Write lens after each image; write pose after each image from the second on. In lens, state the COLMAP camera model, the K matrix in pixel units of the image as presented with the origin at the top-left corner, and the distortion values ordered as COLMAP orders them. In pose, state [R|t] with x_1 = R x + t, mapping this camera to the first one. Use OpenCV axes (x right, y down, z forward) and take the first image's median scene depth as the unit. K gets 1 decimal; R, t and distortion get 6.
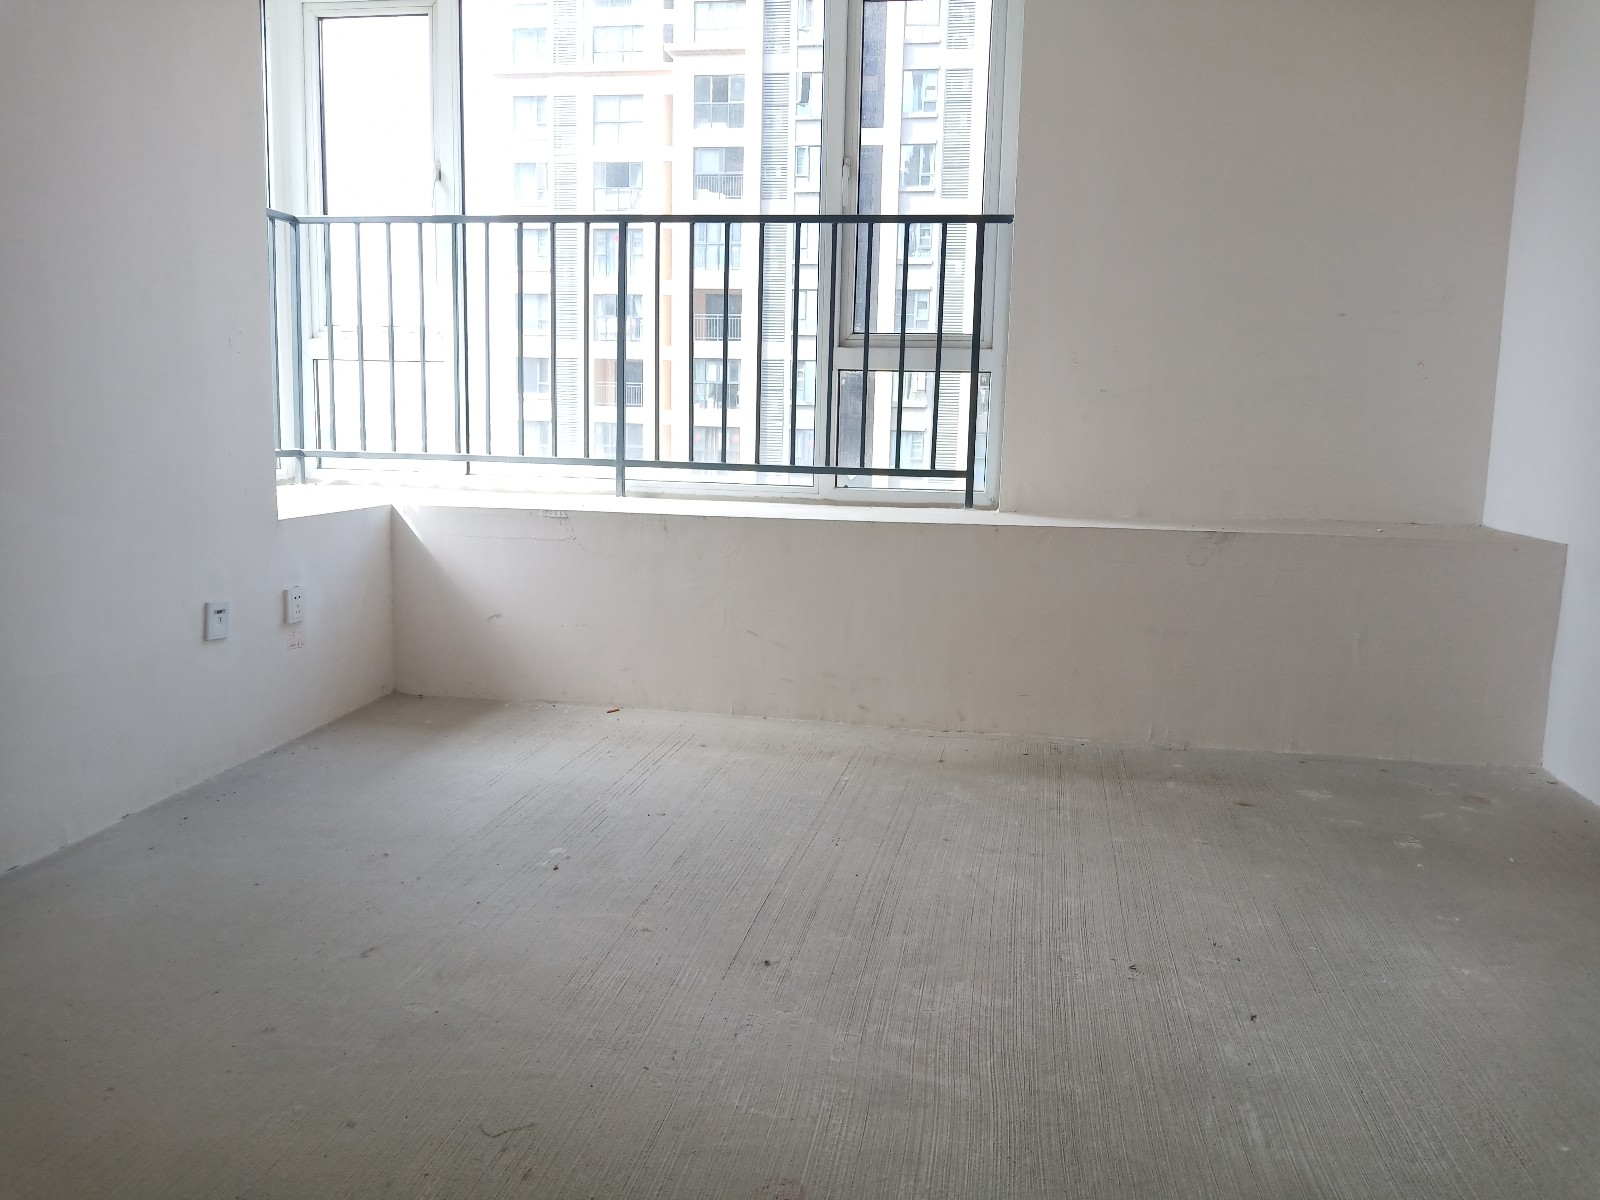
lens RADIAL K [[1231.4, 0, 800.0], [0, 1231.4, 600.0], [0, 0, 1]] dist [0.036383, 0.000692]
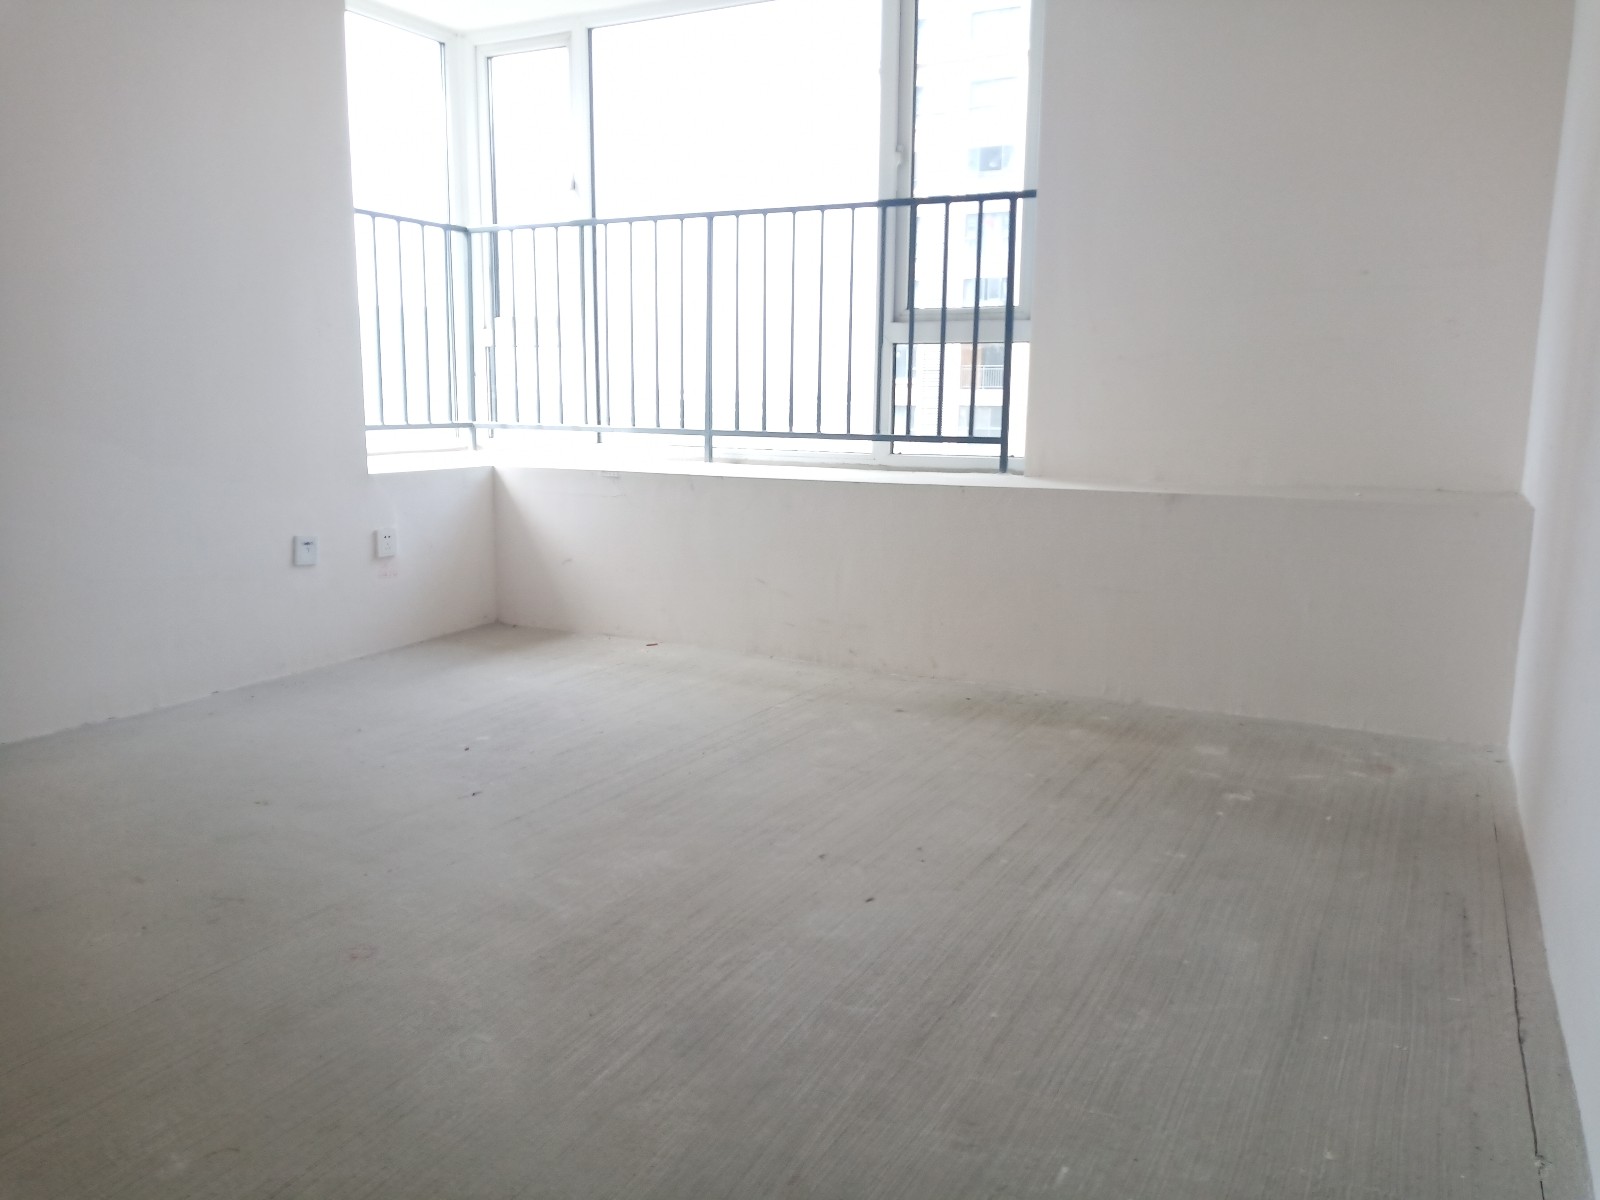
lens RADIAL K [[1225.2, 0, 800.0], [0, 1225.2, 600.0], [0, 0, 1]] dist [0.078871, -0.000964]
pose [[0.951335, 0.037421, -0.305877, 0.298759], [-0.032030, 0.999231, 0.022625, 0.015501], [0.306488, -0.011727, 0.951802, -0.052895]]
